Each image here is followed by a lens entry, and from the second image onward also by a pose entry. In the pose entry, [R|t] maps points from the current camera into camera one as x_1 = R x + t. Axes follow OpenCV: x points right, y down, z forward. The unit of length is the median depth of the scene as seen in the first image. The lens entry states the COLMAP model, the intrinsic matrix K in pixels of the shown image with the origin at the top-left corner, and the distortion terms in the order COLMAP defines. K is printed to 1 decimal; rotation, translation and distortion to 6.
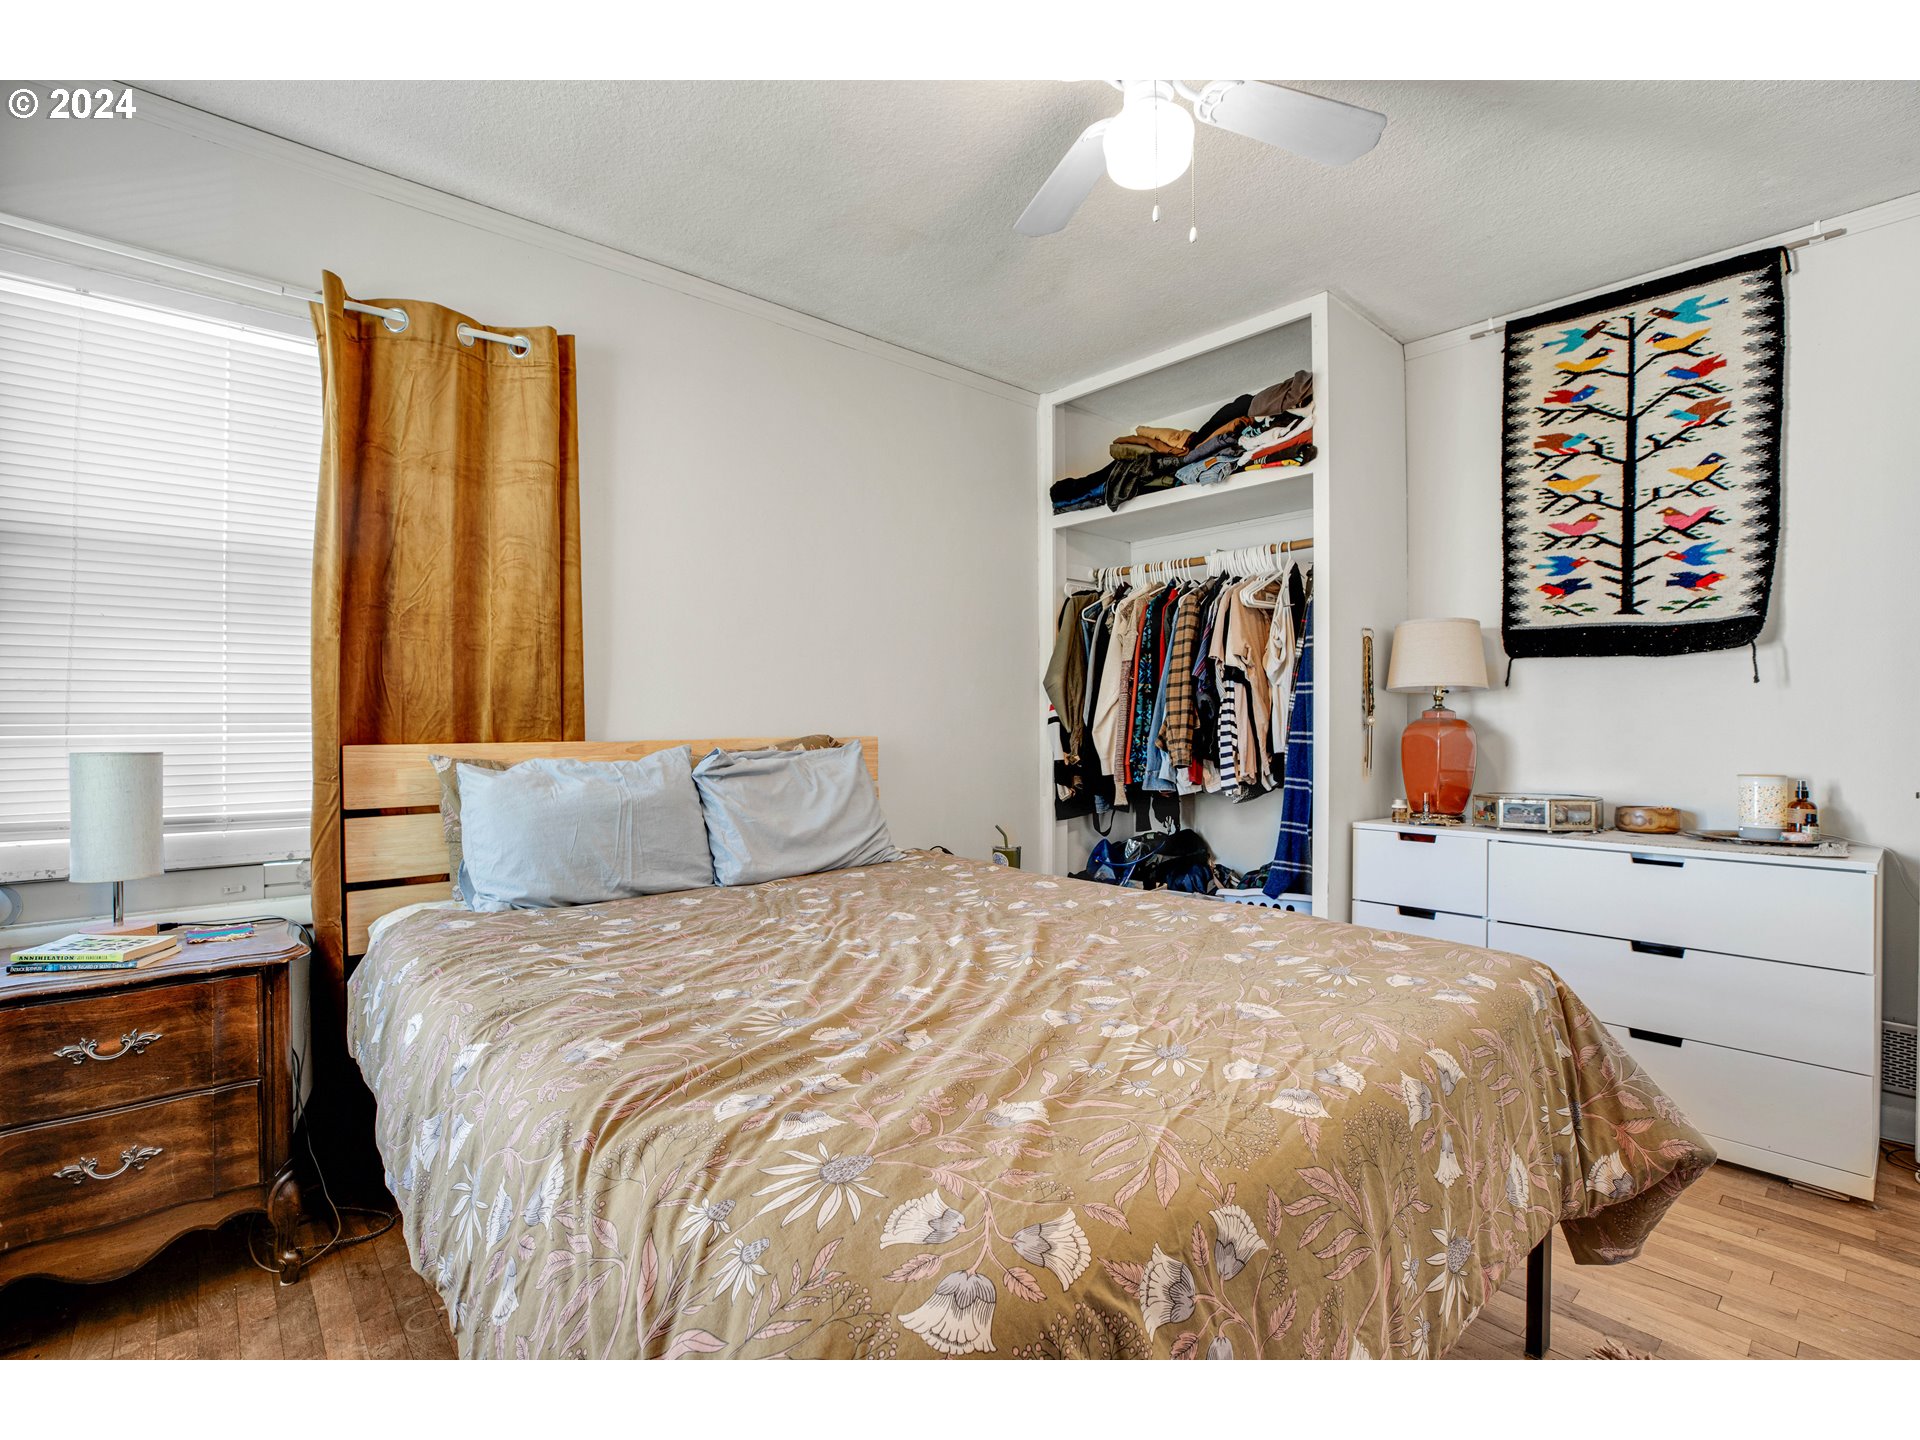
lens RADIAL K [[910.7, 0, 960.0], [0, 910.7, 720.0], [0, 0, 1]] dist [-0.020784, 0.001253]
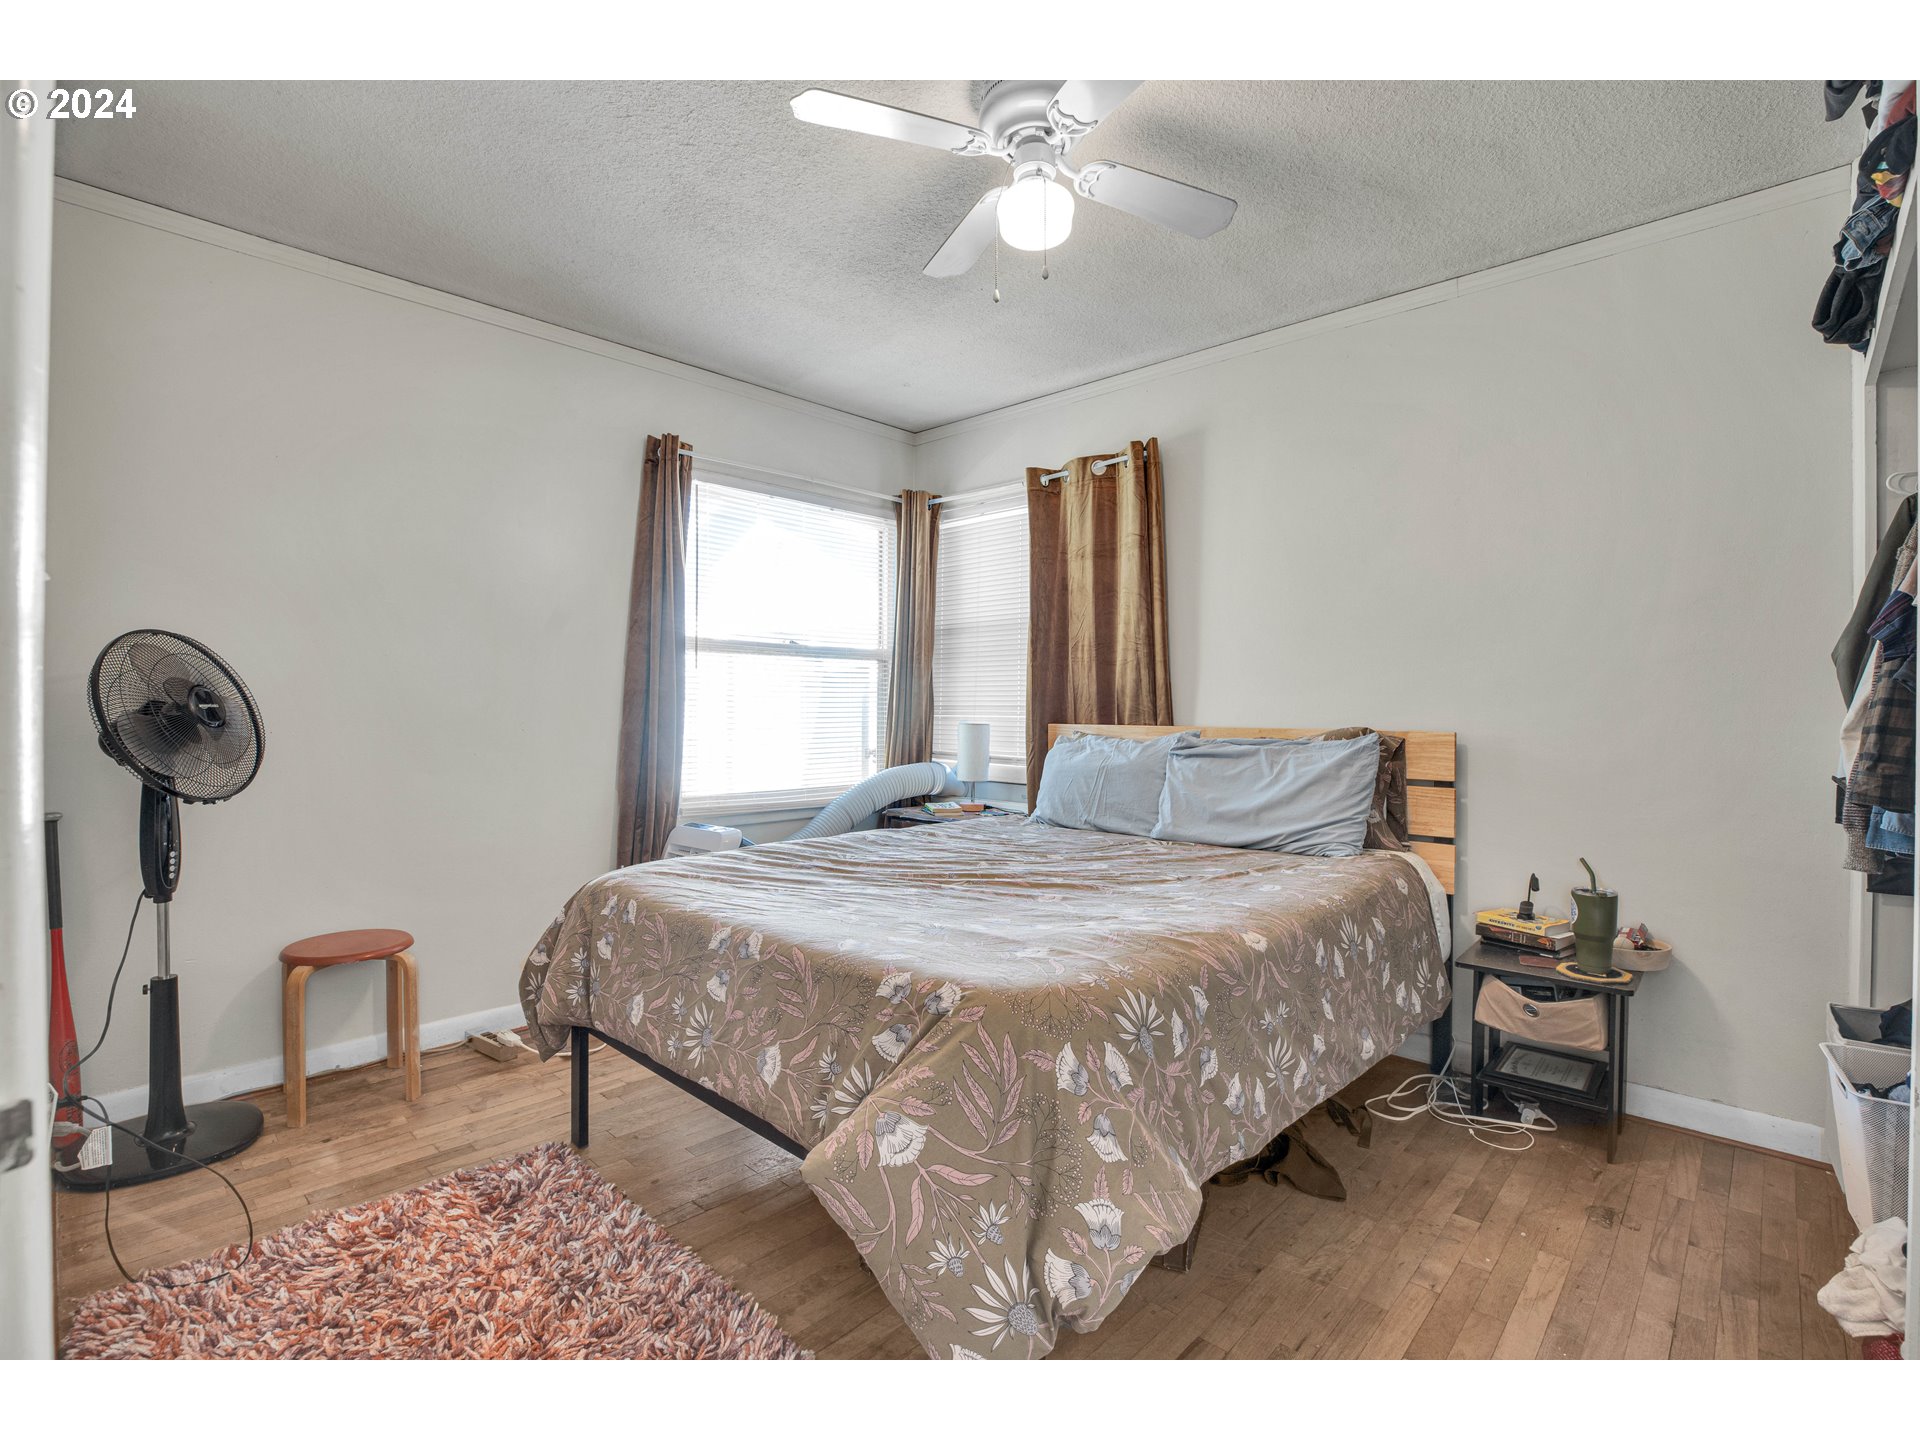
lens RADIAL K [[910.7, 0, 960.0], [0, 910.7, 720.0], [0, 0, 1]] dist [-0.020784, 0.001253]
pose [[0.113519, 0.017949, -0.993374, 1.013337], [0.001063, 0.999834, 0.018187, -0.012338], [0.993535, -0.003121, 0.113481, 0.574611]]
